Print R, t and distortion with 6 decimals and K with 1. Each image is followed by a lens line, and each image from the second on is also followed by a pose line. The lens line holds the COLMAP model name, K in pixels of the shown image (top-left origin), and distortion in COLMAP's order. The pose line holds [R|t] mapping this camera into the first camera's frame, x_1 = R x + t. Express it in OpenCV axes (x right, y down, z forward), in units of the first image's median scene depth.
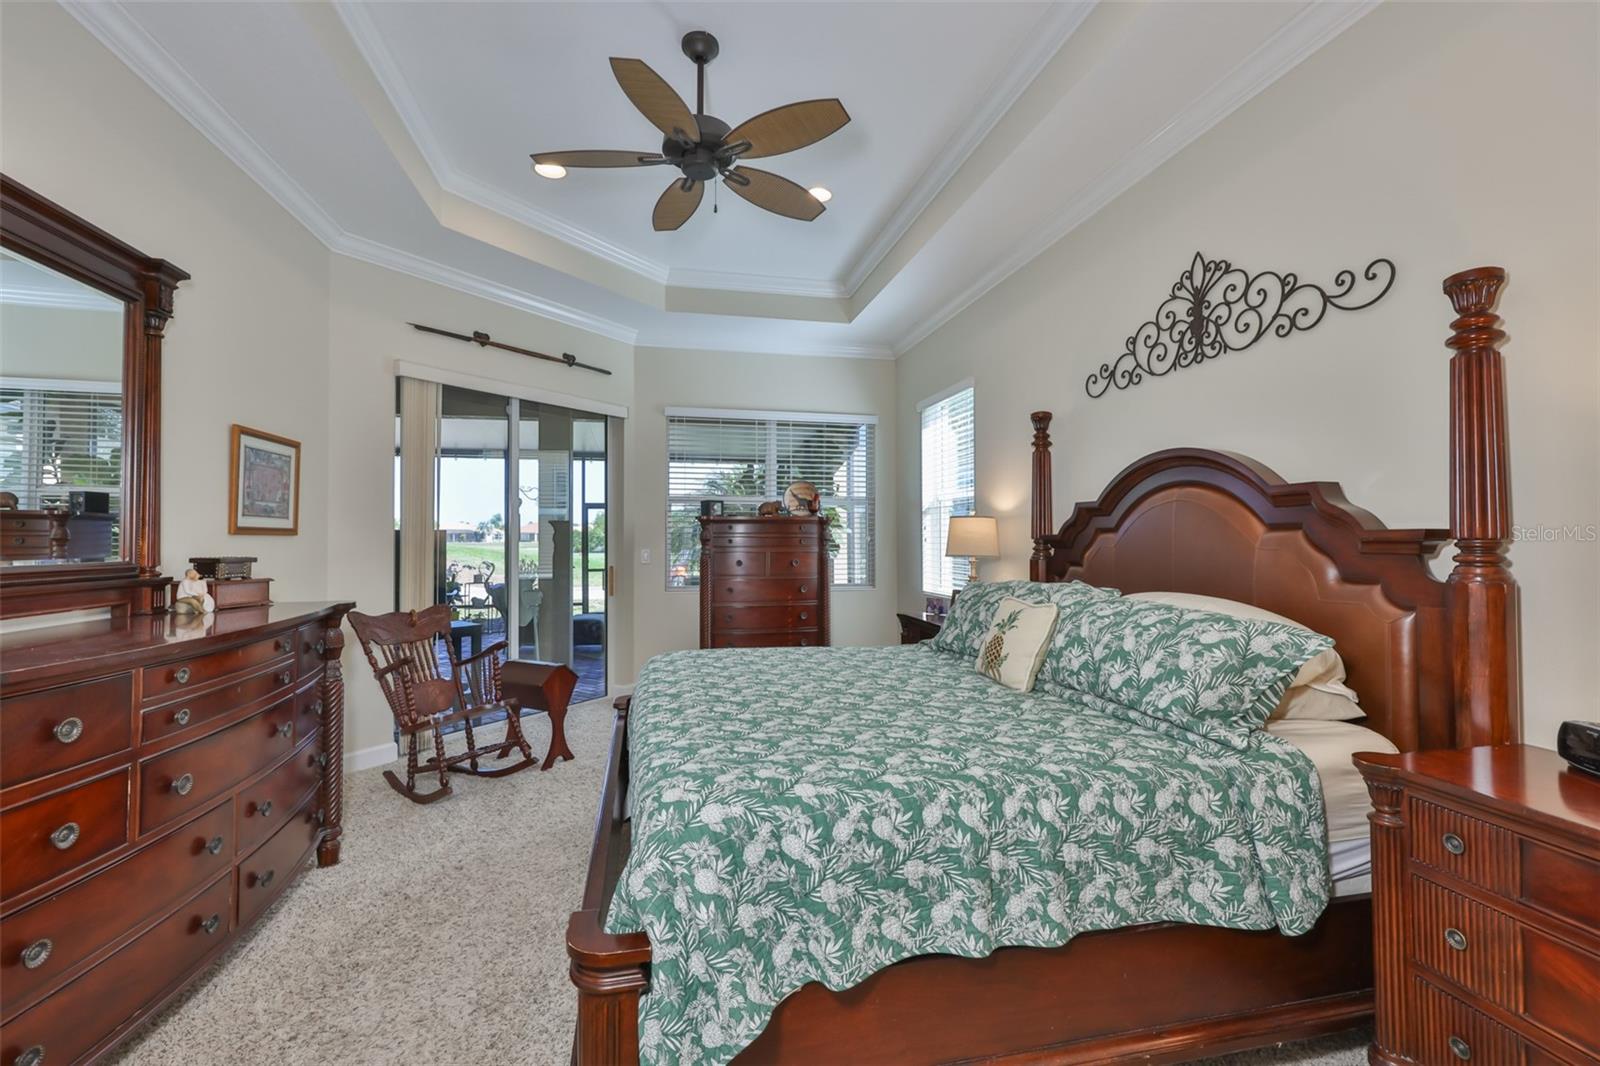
lens RADIAL K [[670.1, 0, 800.0], [0, 670.1, 533.0], [0, 0, 1]] dist [-0.001886, 0.000458]
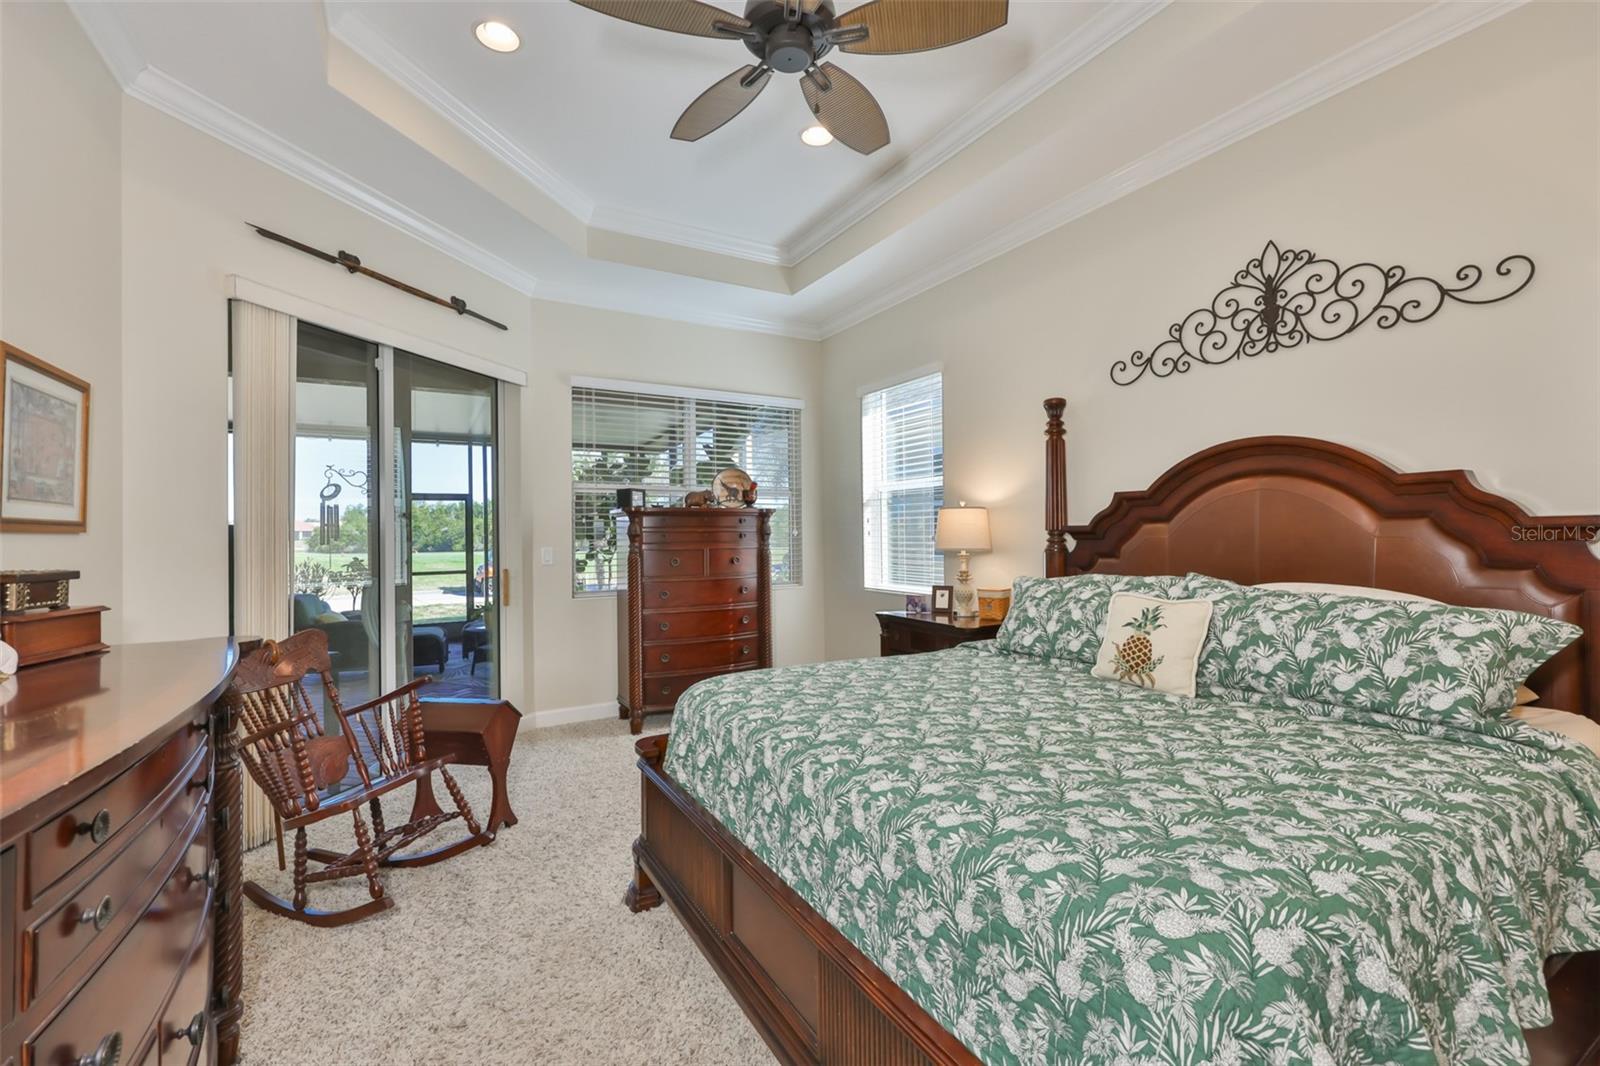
lens RADIAL K [[670.1, 0, 800.0], [0, 670.1, 533.0], [0, 0, 1]] dist [-0.001886, 0.000458]
pose [[0.953693, -0.008273, 0.300668, -0.368653], [0.006296, 0.999952, 0.007544, 0.003896], [-0.300716, -0.005301, 0.953699, 0.251397]]
